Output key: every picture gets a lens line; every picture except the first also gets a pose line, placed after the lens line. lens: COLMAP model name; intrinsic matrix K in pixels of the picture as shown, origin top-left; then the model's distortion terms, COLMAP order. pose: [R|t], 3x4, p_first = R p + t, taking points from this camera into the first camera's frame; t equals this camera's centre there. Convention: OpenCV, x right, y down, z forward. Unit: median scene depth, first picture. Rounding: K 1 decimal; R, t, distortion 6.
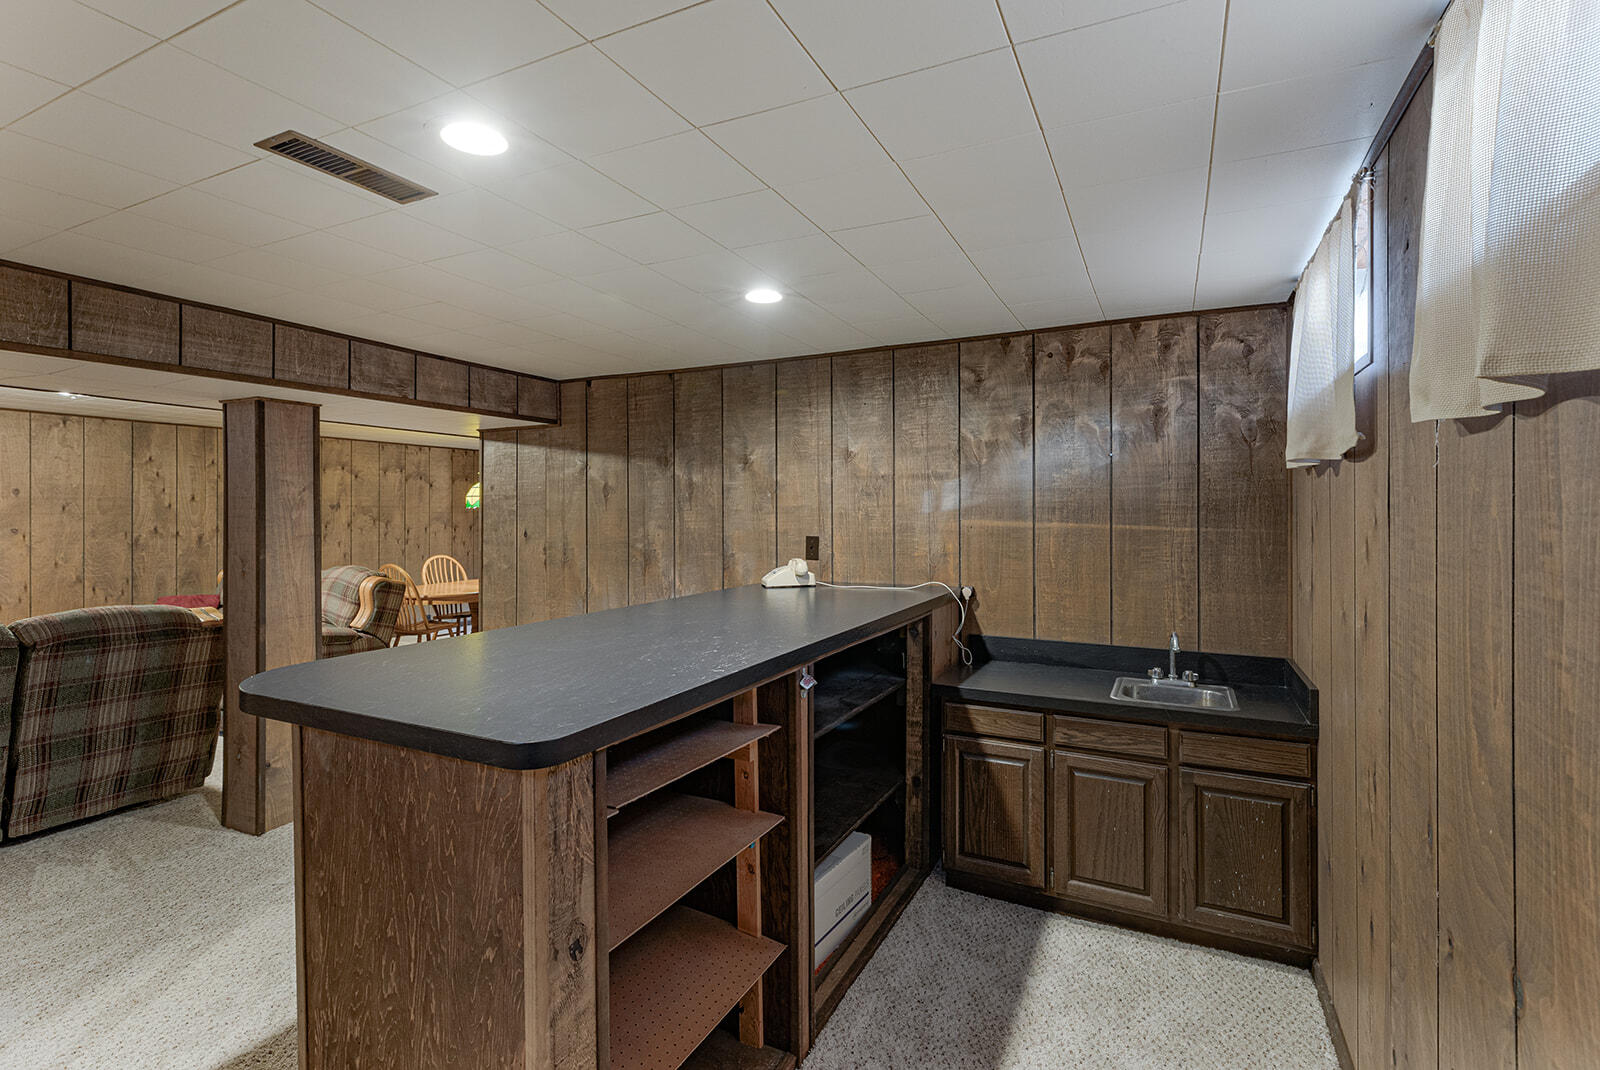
lens RADIAL K [[767.0, 0, 792.8], [0, 767.0, 521.6], [0, 0, 1]] dist [-0.006829, -0.000758]
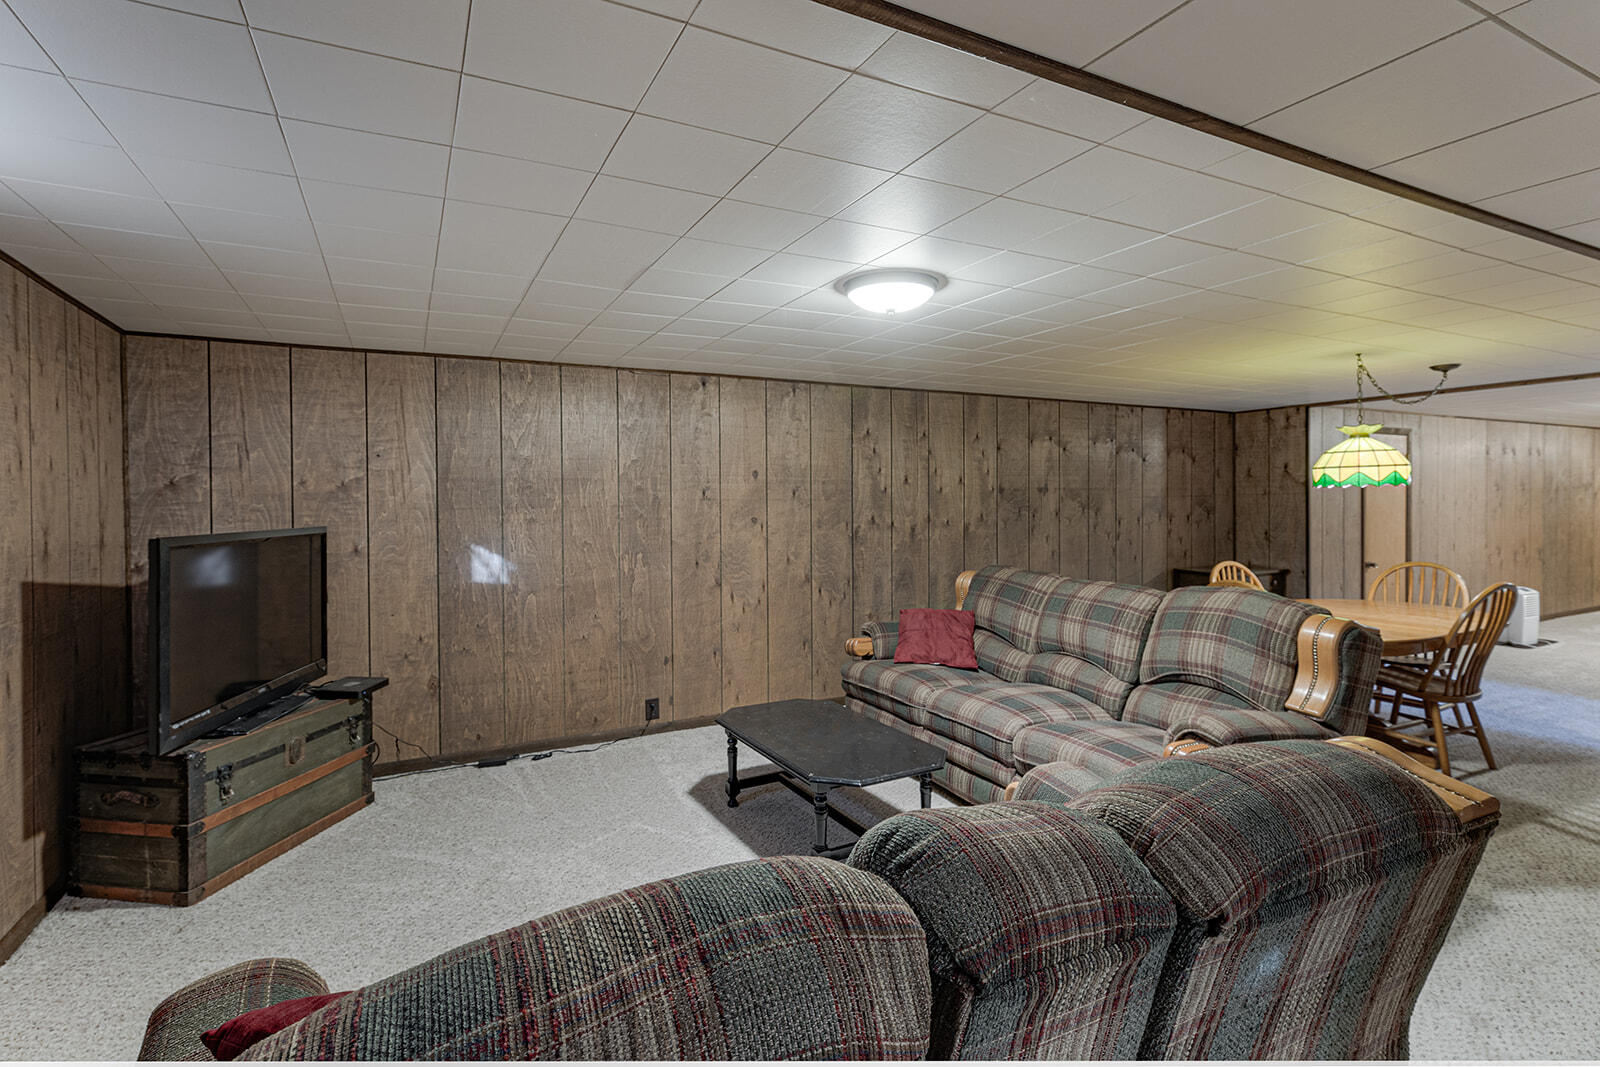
lens RADIAL K [[767.0, 0, 799.1], [0, 767.0, 524.8], [0, 0, 1]] dist [-0.006829, -0.000758]
pose [[0.812247, 0.013128, -0.583165, -0.413497], [-0.000855, 0.999772, 0.021316, -0.000718], [0.583313, -0.016815, 0.812074, 0.284680]]
